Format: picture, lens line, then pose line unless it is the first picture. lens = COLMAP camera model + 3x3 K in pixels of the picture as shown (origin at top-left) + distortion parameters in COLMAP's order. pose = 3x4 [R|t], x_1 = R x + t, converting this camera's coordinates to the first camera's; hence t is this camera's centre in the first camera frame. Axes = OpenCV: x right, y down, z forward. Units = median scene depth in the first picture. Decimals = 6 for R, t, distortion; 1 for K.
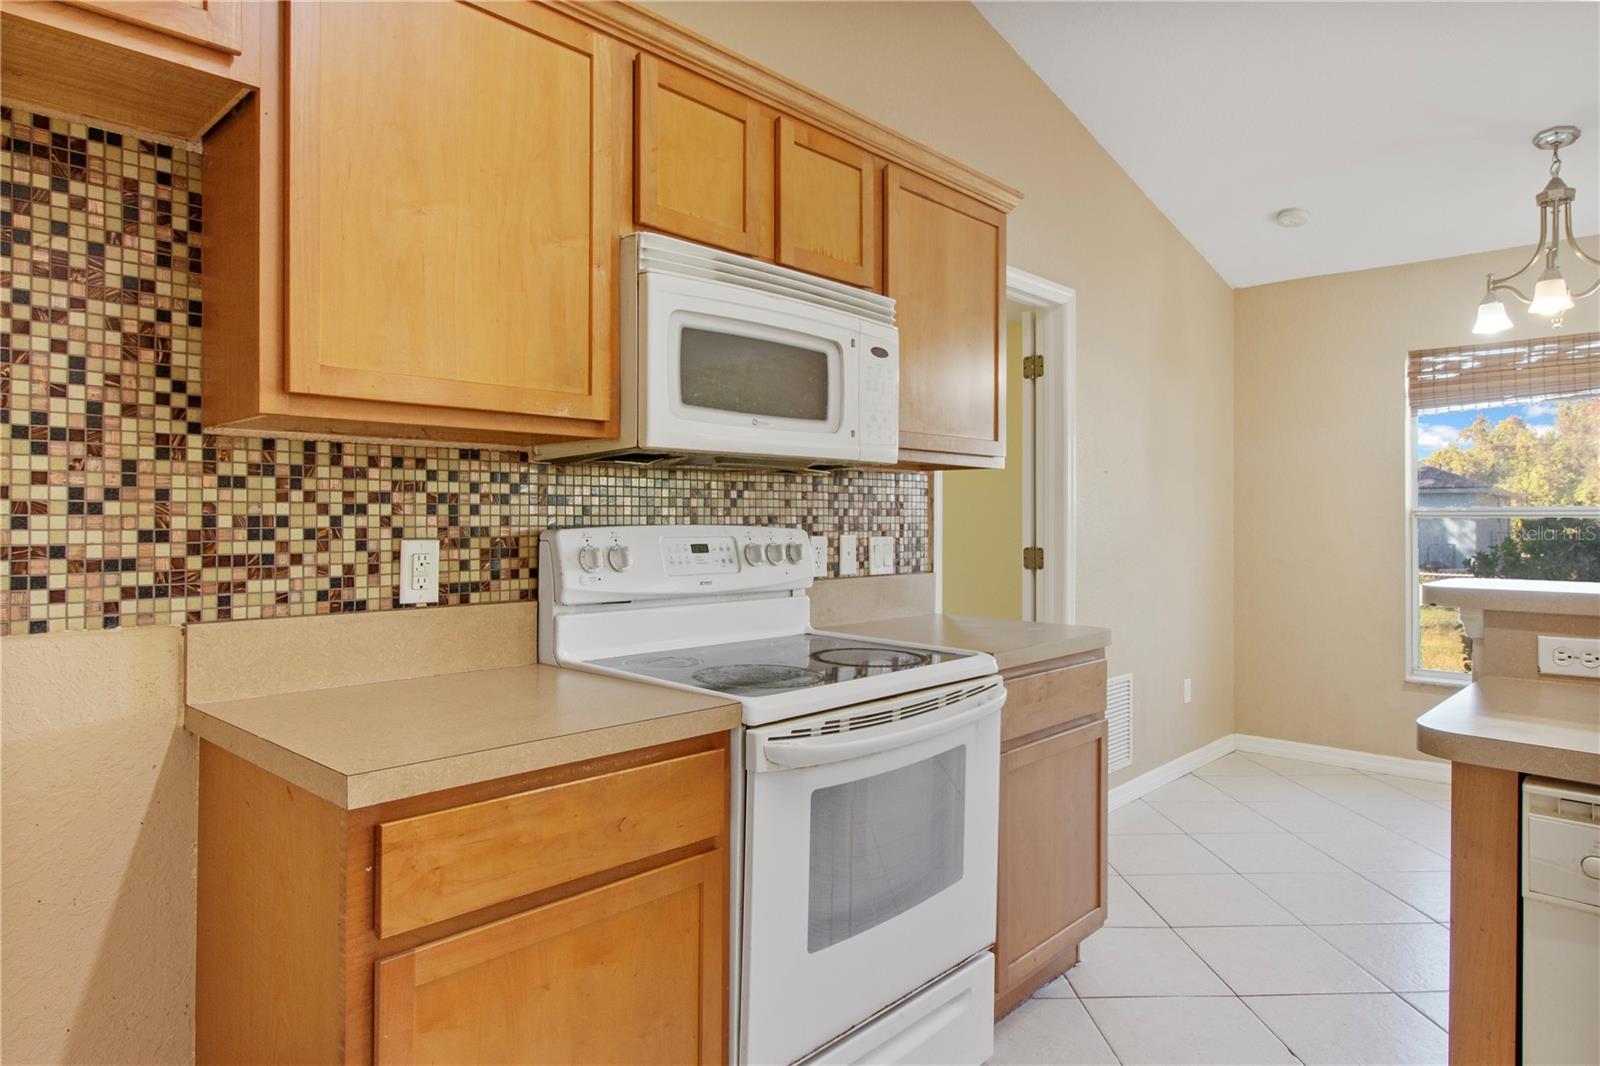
lens RADIAL K [[954.4, 0, 807.1], [0, 954.4, 517.3], [0, 0, 1]] dist [0.000043, -0.000217]
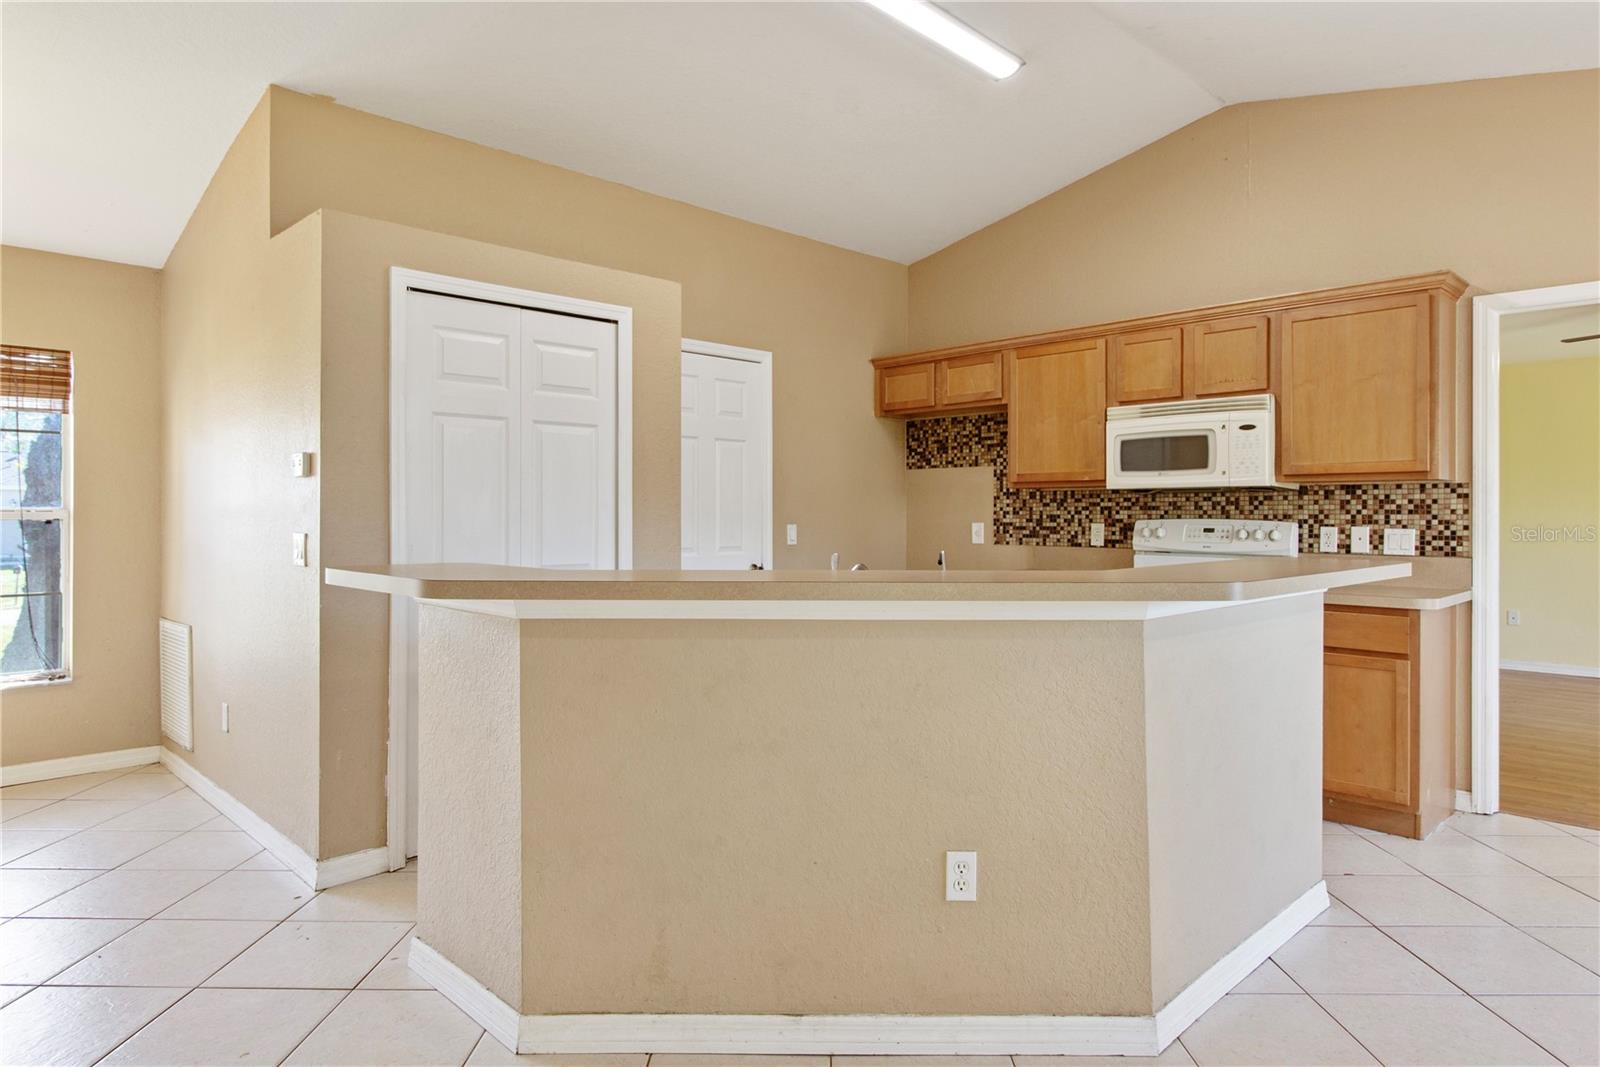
lens RADIAL K [[959.6, 0, 800.5], [0, 959.6, 517.1], [0, 0, 1]] dist [-0.000400, 0.000911]
pose [[-0.049889, 0.001895, -0.998753, 2.344574], [-0.000395, 0.999998, 0.001917, 0.000546], [0.998755, 0.000490, -0.049888, 0.253301]]
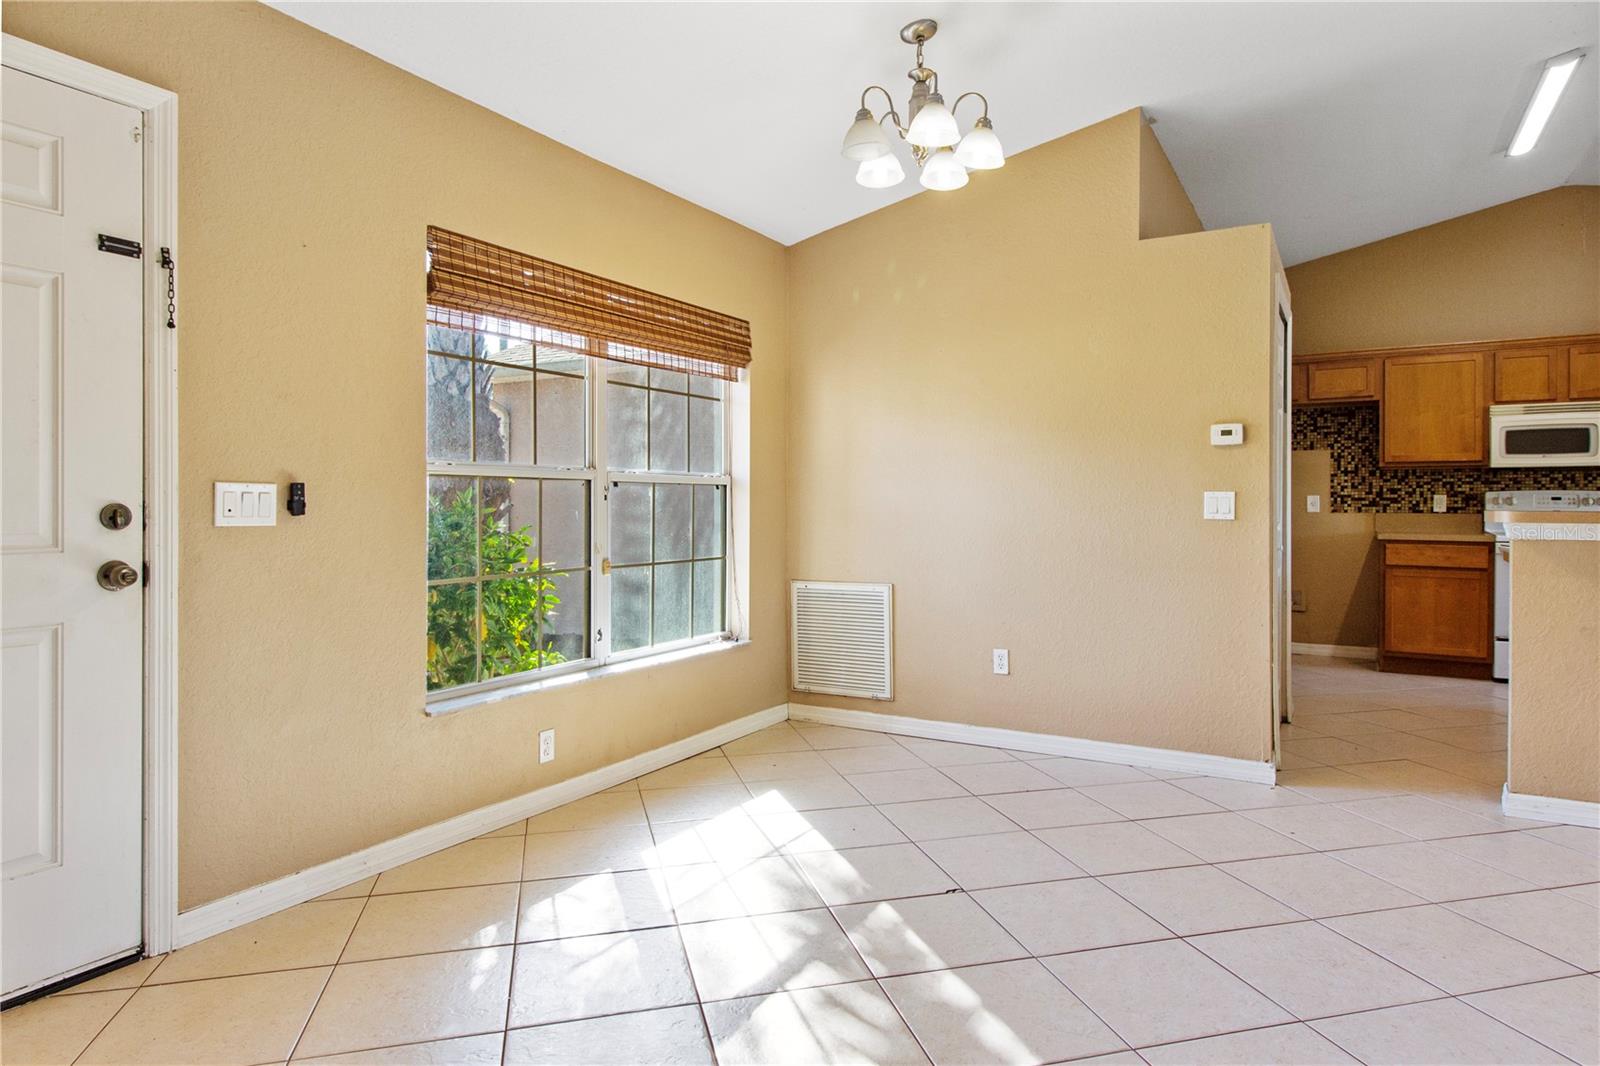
lens RADIAL K [[949.5, 0, 811.4], [0, 949.5, 508.2], [0, 0, 1]] dist [-0.001275, 0.001649]
pose [[0.228390, 0.003632, -0.973563, 2.448908], [-0.000865, 0.999993, 0.003528, 0.061766], [0.973569, 0.000037, 0.228391, -2.058613]]
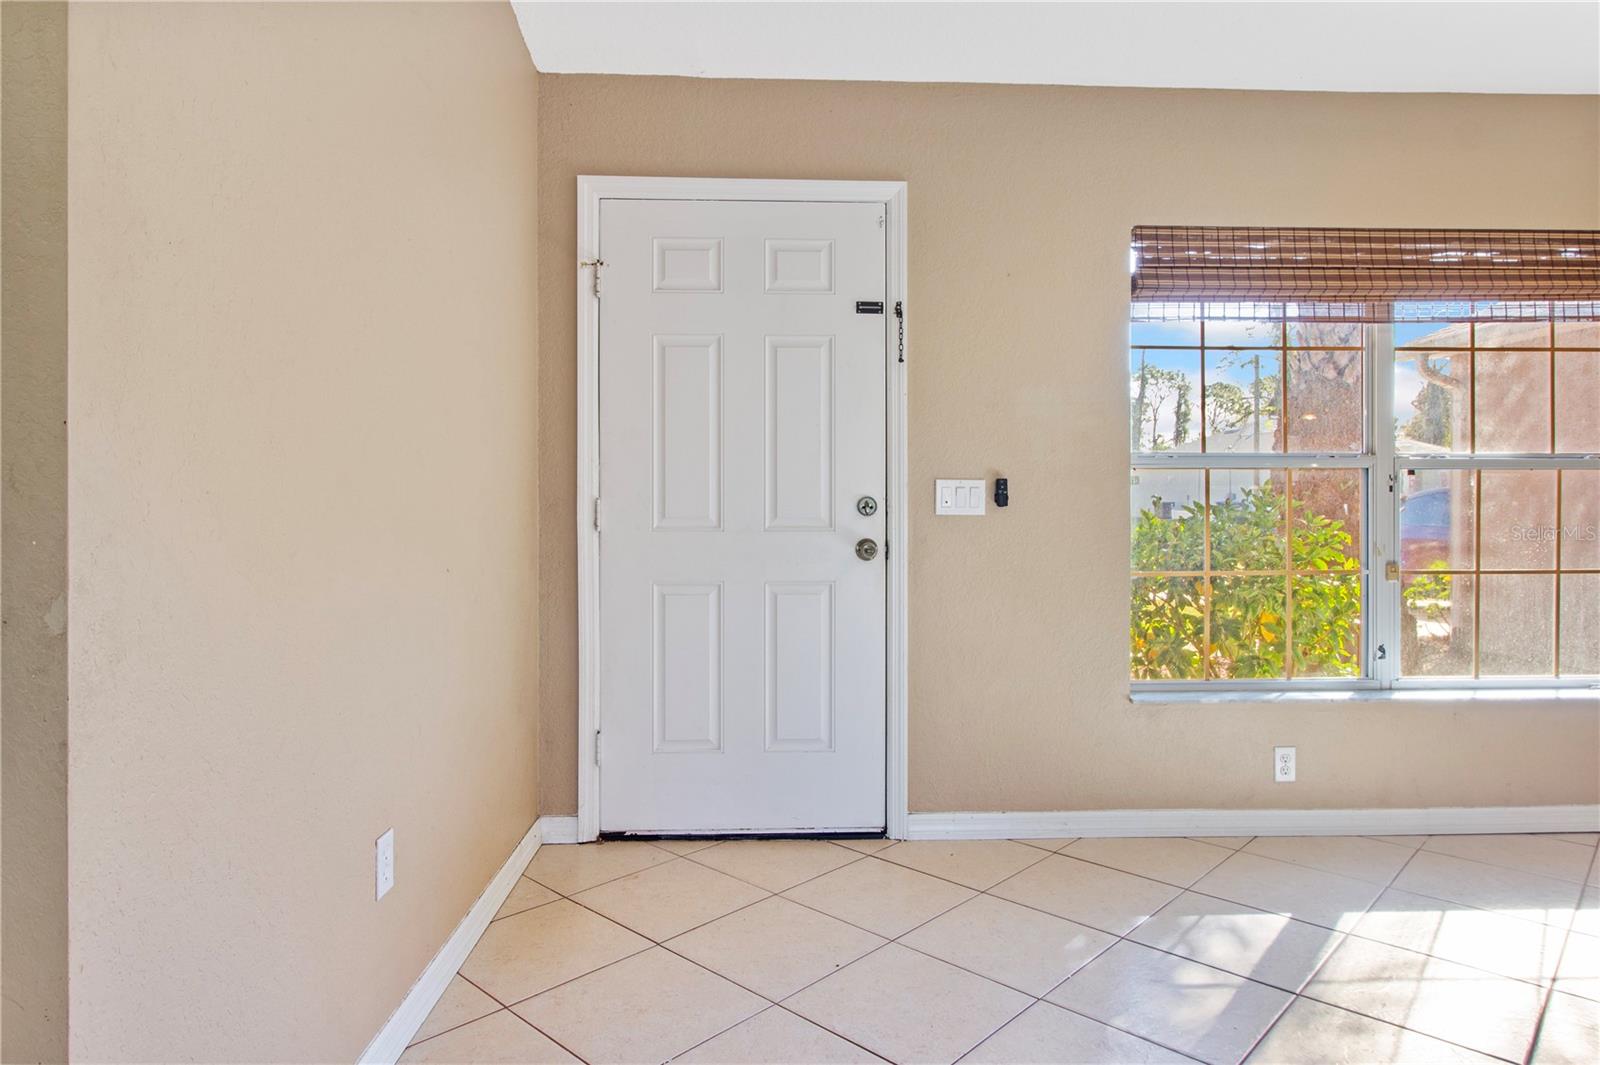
lens RADIAL K [[931.1, 0, 792.4], [0, 931.1, 497.9], [0, 0, 1]] dist [0.000089, -0.000359]
pose [[-0.706326, 0.001204, -0.707885, 2.308971], [-0.000124, 0.999998, 0.001824, 0.060113], [0.707886, 0.001376, -0.706325, -1.605164]]
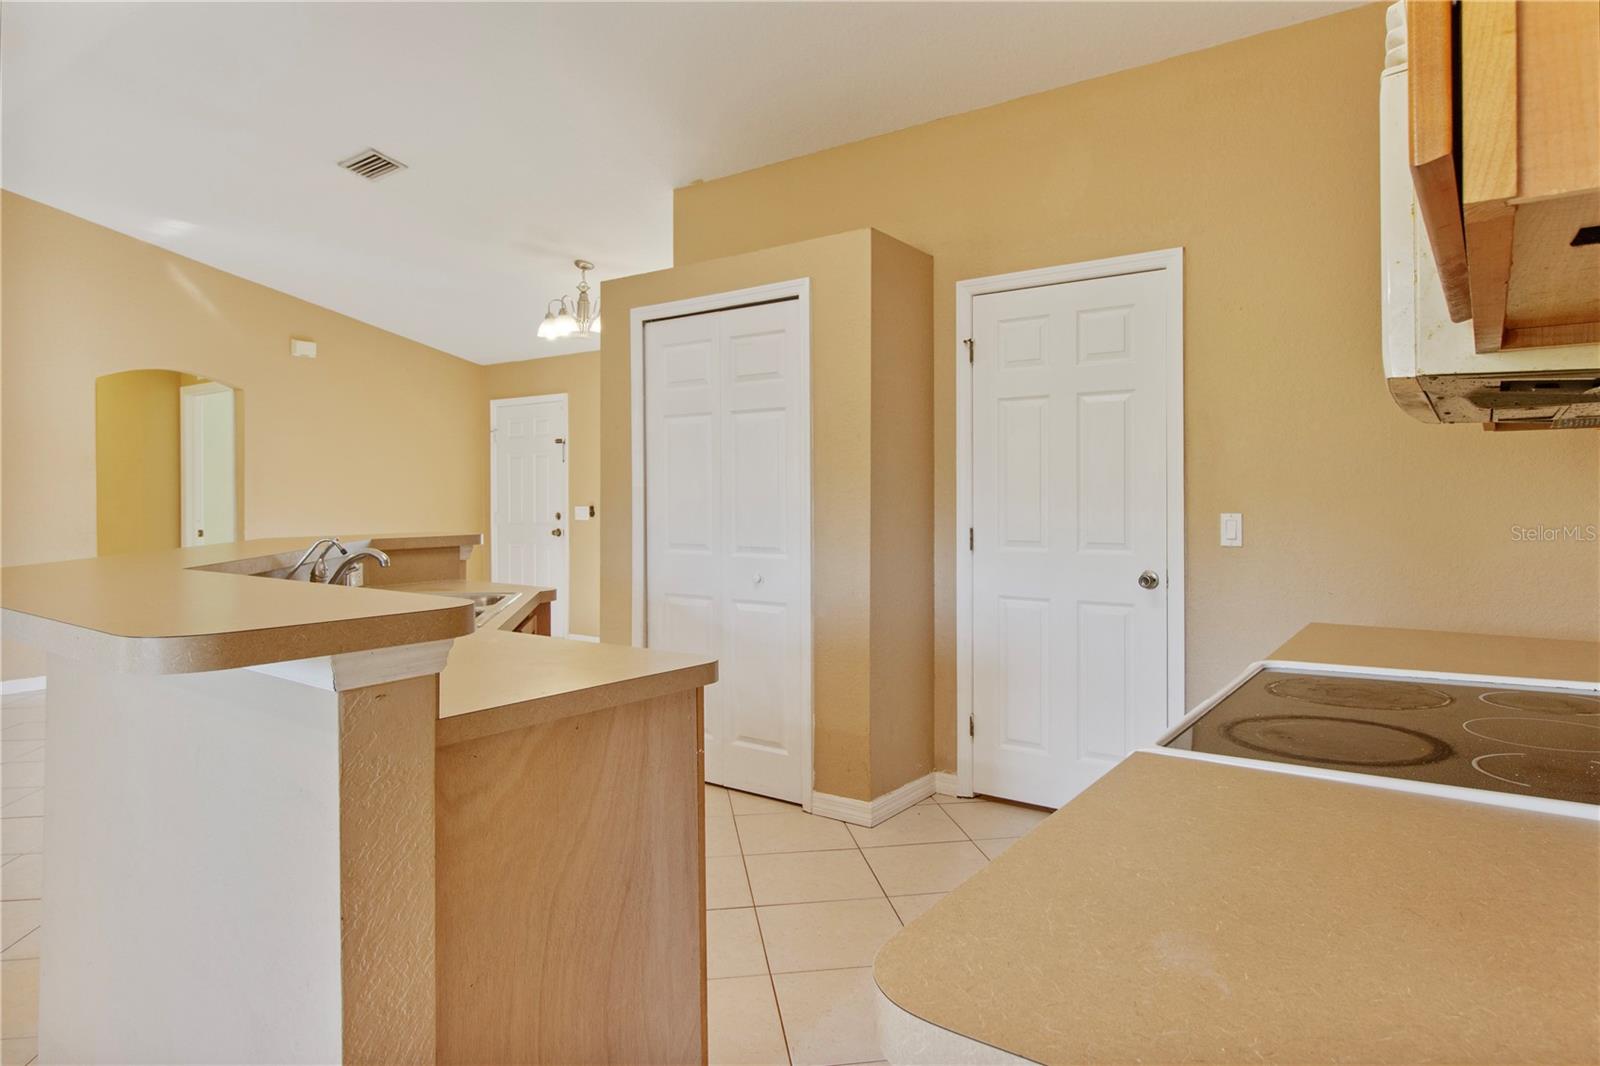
lens RADIAL K [[938.3, 0, 804.0], [0, 938.3, 504.2], [0, 0, 1]] dist [0.000028, -0.000113]
pose [[-0.993220, 0.001767, -0.116235, 0.496205], [0.001121, 0.999984, 0.005622, 0.000197], [0.116243, 0.005453, -0.993206, 1.685198]]
